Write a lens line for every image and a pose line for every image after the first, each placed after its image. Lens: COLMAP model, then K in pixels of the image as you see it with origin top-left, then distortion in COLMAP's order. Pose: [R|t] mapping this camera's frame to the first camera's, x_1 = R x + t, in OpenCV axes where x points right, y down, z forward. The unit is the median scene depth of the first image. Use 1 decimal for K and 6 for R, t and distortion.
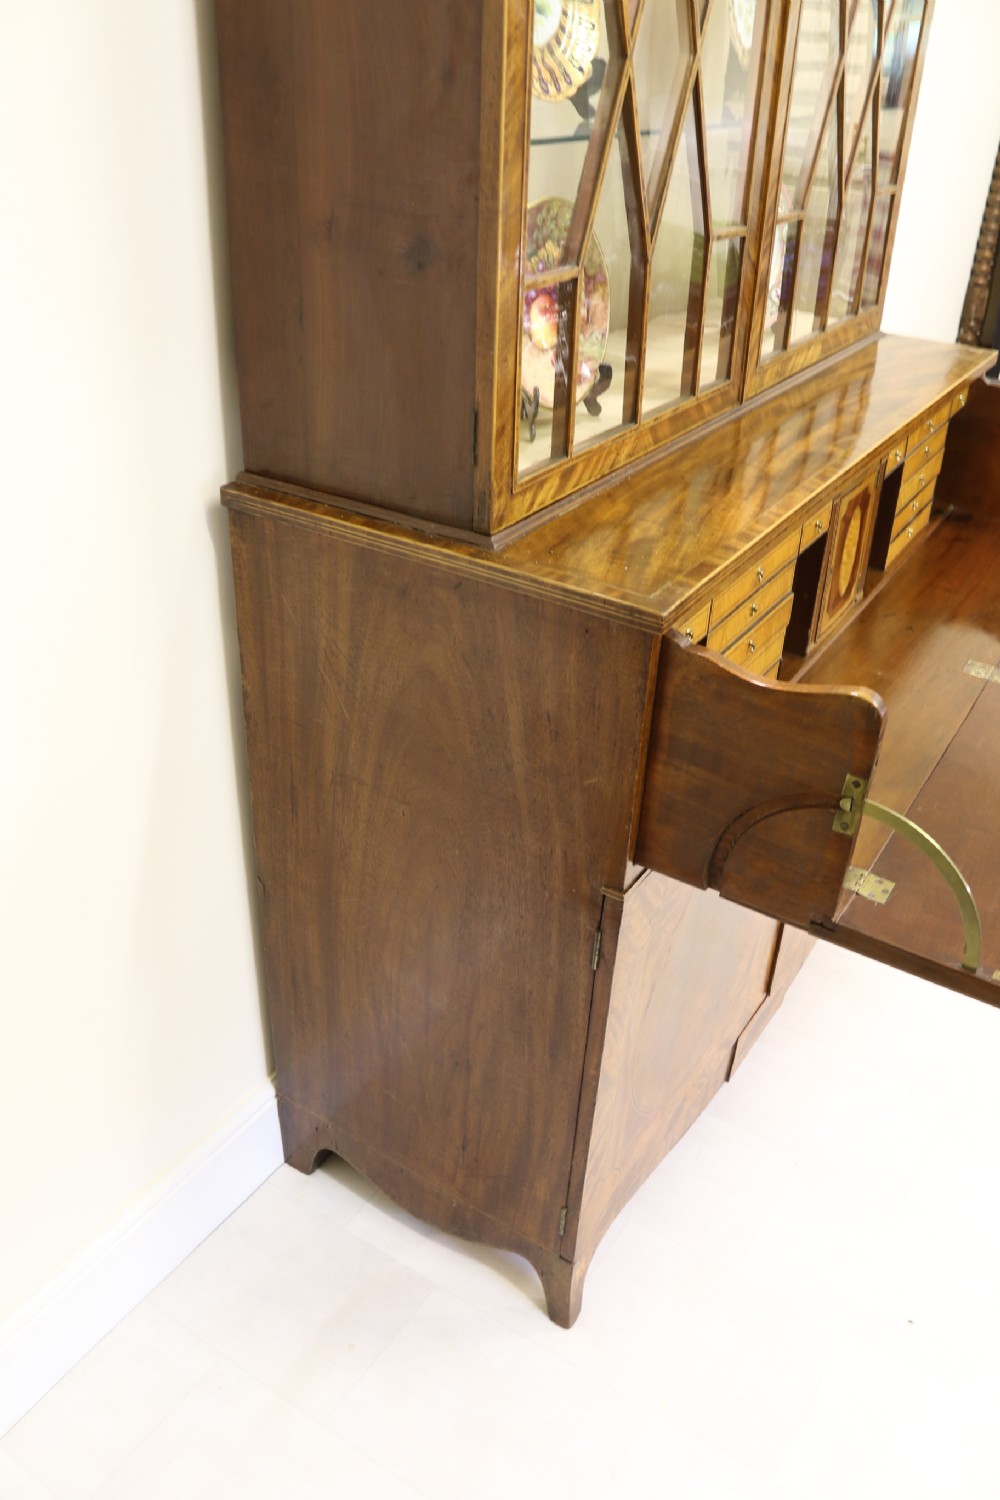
lens RADIAL K [[1244.4, 0, 469.1], [0, 1244.4, 747.5], [0, 0, 1]] dist [-0.192098, 0.148452]
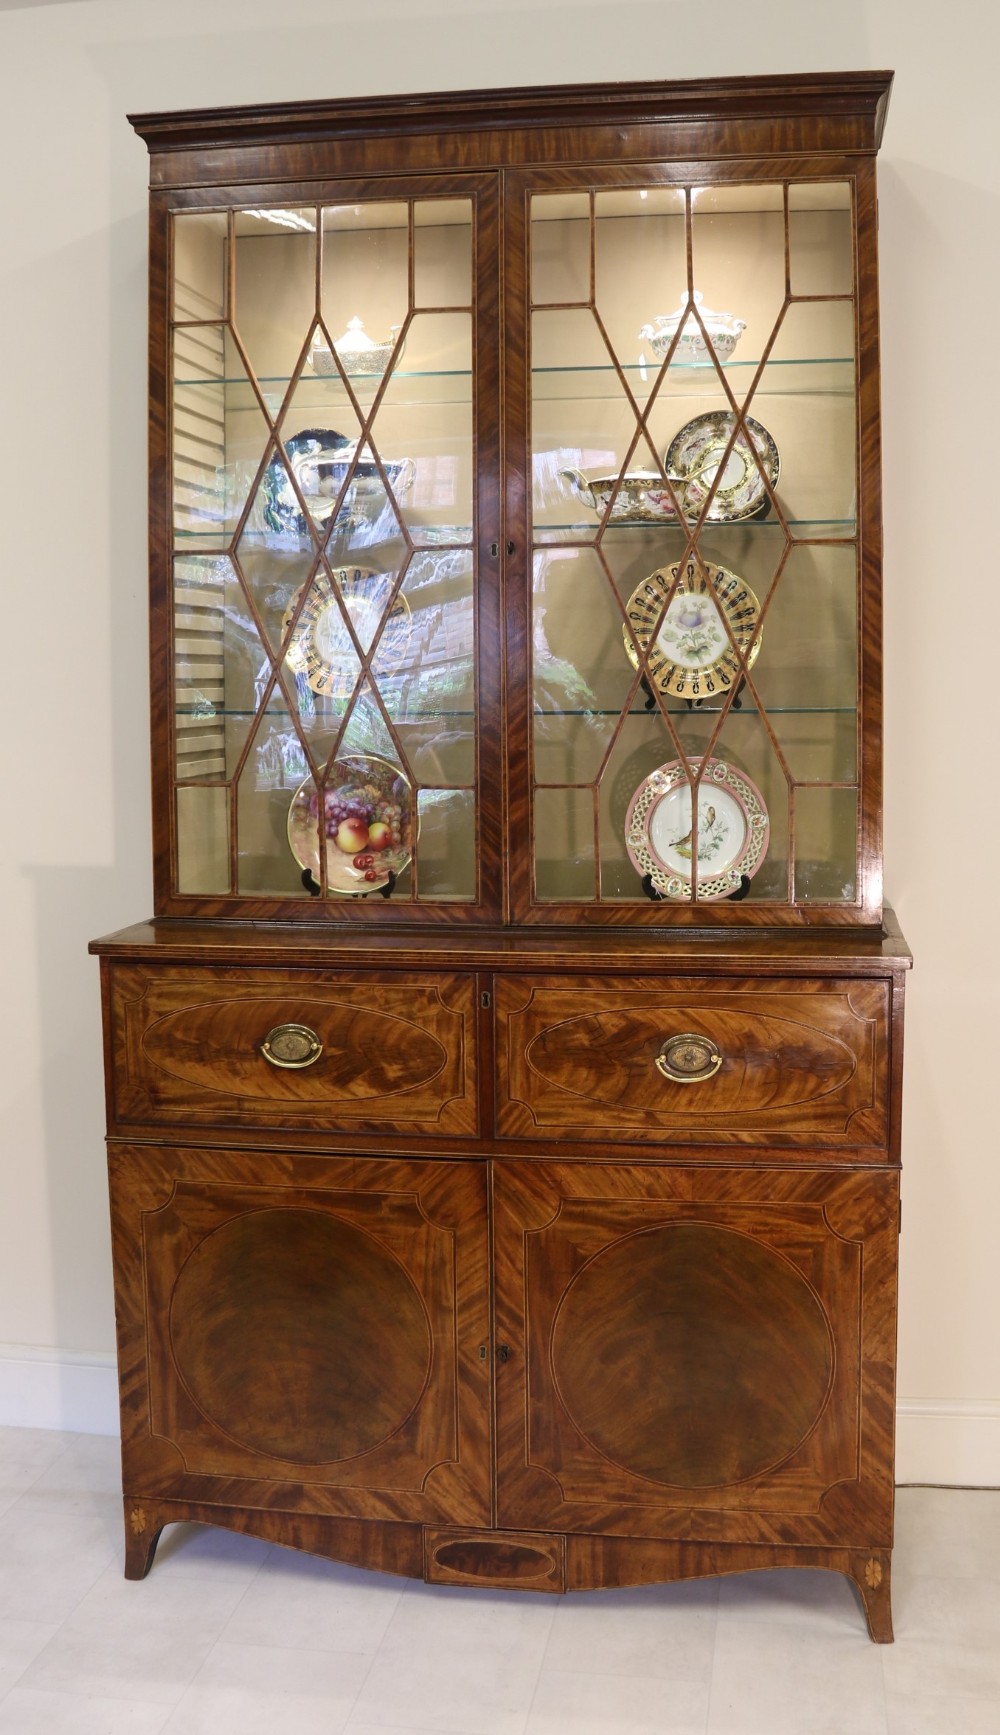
lens RADIAL K [[1704.1, 0, 562.1], [0, 1704.1, 769.8], [0, 0, 1]] dist [-0.224389, 0.223800]
pose [[0.432659, 0.029678, -0.901069, 2.266294], [-0.461774, 0.865698, -0.193214, -0.144856], [0.774319, 0.499686, 0.388257, 0.374312]]
